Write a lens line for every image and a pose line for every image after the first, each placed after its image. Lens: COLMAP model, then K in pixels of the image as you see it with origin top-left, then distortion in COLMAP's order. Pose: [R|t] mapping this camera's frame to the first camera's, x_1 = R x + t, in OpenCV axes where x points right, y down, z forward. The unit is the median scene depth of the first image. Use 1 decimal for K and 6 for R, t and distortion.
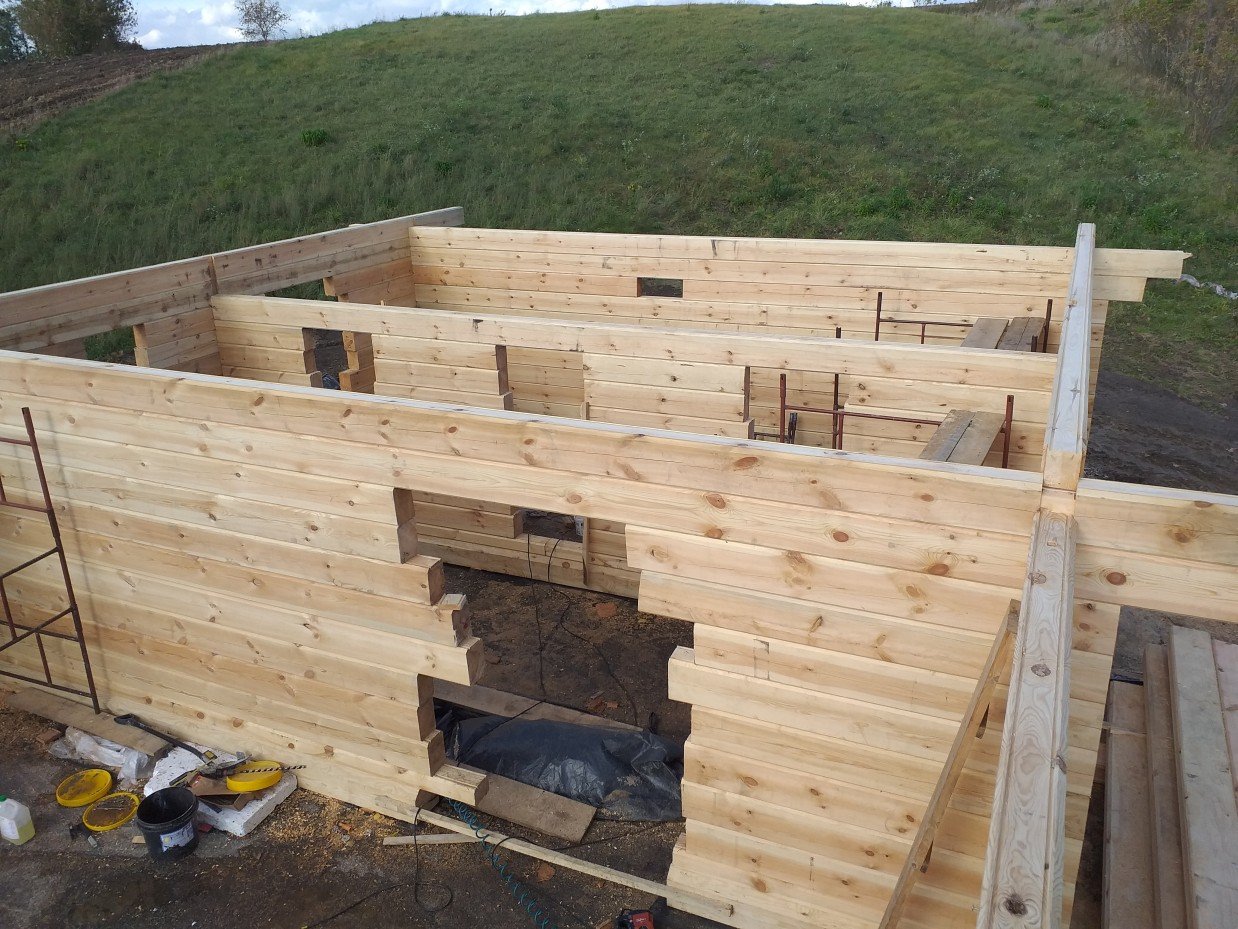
lens RADIAL K [[977.7, 0, 593.2], [0, 977.7, 423.9], [0, 0, 1]] dist [0.081146, -0.112669]
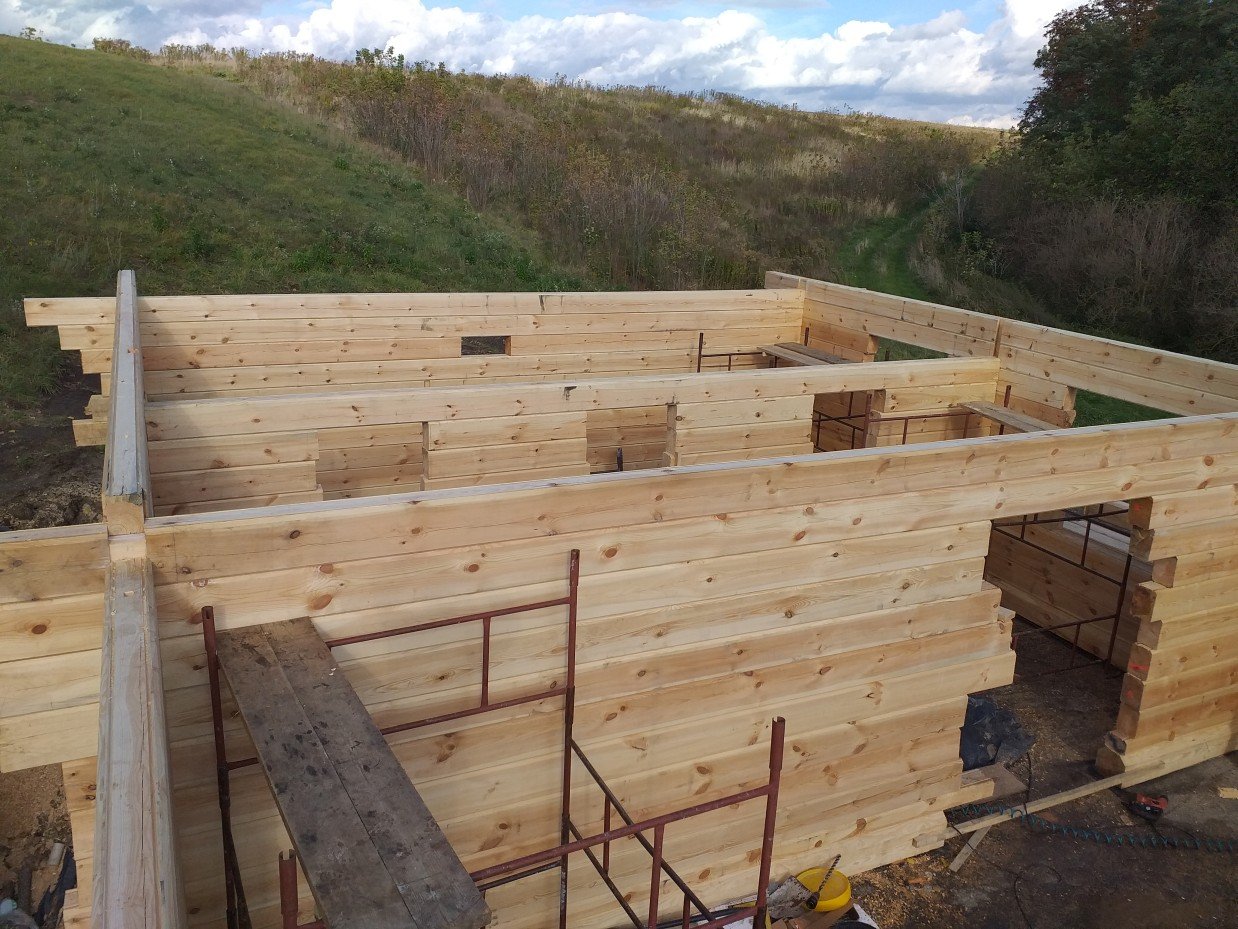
lens RADIAL K [[977.7, 0, 593.2], [0, 977.7, 423.9], [0, 0, 1]] dist [0.081146, -0.112669]
pose [[0.636903, -0.137364, 0.758608, -0.710546], [0.178253, 0.983573, 0.028443, -0.081345], [-0.750053, 0.117109, 0.650927, 0.333086]]
